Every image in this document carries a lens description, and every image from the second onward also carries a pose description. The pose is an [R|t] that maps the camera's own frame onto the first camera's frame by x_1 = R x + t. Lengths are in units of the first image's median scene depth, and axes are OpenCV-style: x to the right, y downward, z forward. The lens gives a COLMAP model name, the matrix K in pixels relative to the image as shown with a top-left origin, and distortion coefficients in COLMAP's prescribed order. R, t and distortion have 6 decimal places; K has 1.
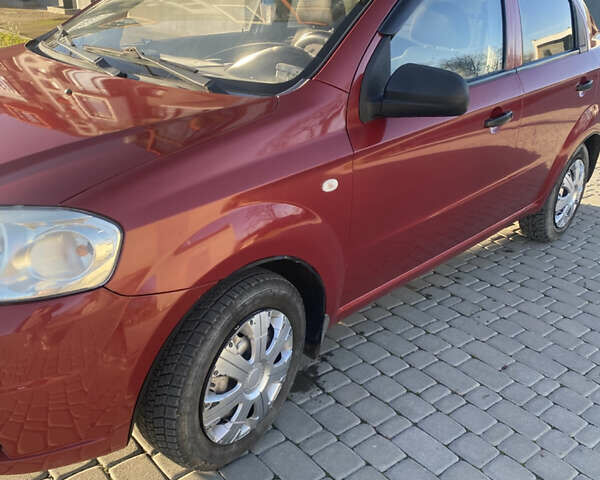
lens RADIAL K [[602.4, 0, 300.0], [0, 602.4, 240.0], [0, 0, 1]] dist [0.106059, -0.235960]
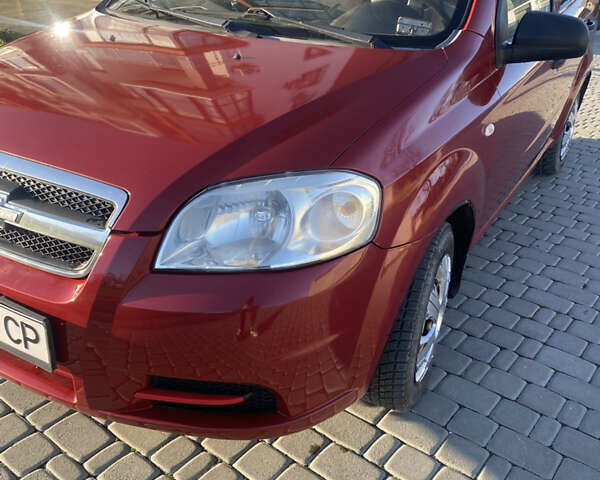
lens RADIAL K [[602.4, 0, 300.0], [0, 602.4, 240.0], [0, 0, 1]] dist [0.106059, -0.235960]
pose [[0.978877, -0.119932, 0.165577, -0.403730], [0.110060, 0.991624, 0.067594, -0.006533], [-0.172296, -0.047943, 0.983878, 0.000196]]
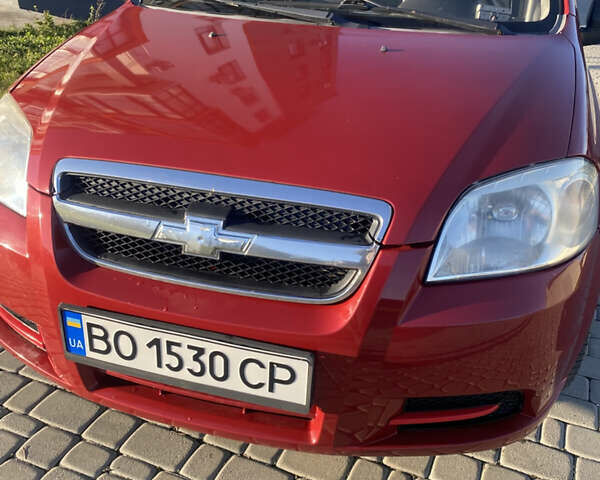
lens RADIAL K [[602.4, 0, 300.0], [0, 602.4, 240.0], [0, 0, 1]] dist [0.106059, -0.235960]
pose [[0.895905, -0.230295, 0.379892, -0.764207], [0.202800, 0.972853, 0.111489, -0.077806], [-0.395254, -0.022841, 0.918288, 0.161998]]
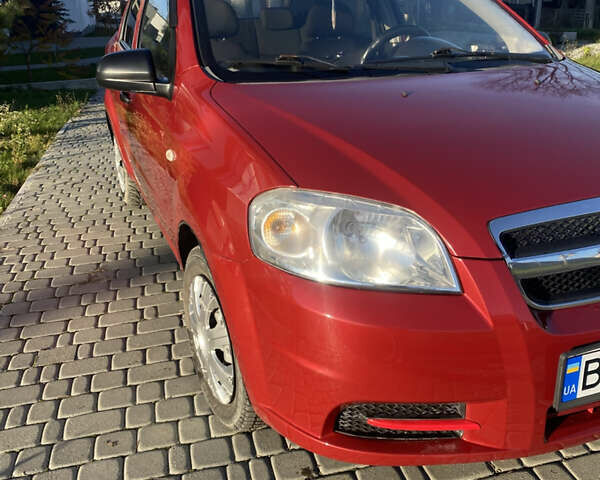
lens RADIAL K [[602.4, 0, 300.0], [0, 602.4, 240.0], [0, 0, 1]] dist [0.106059, -0.235960]
pose [[0.412525, -0.372955, 0.831100, -1.347371], [0.401562, 0.893372, 0.201579, -0.332958], [-0.817662, 0.250582, 0.518303, 0.693839]]
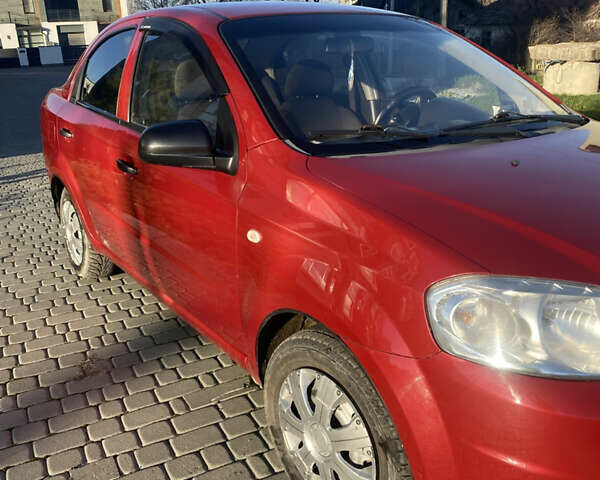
lens RADIAL K [[602.4, 0, 300.0], [0, 602.4, 240.0], [0, 0, 1]] dist [0.106059, -0.235960]
pose [[0.195574, -0.336689, 0.921082, -1.373693], [0.421183, 0.877025, 0.231155, -0.508077], [-0.885639, 0.342736, 0.313331, 0.992146]]
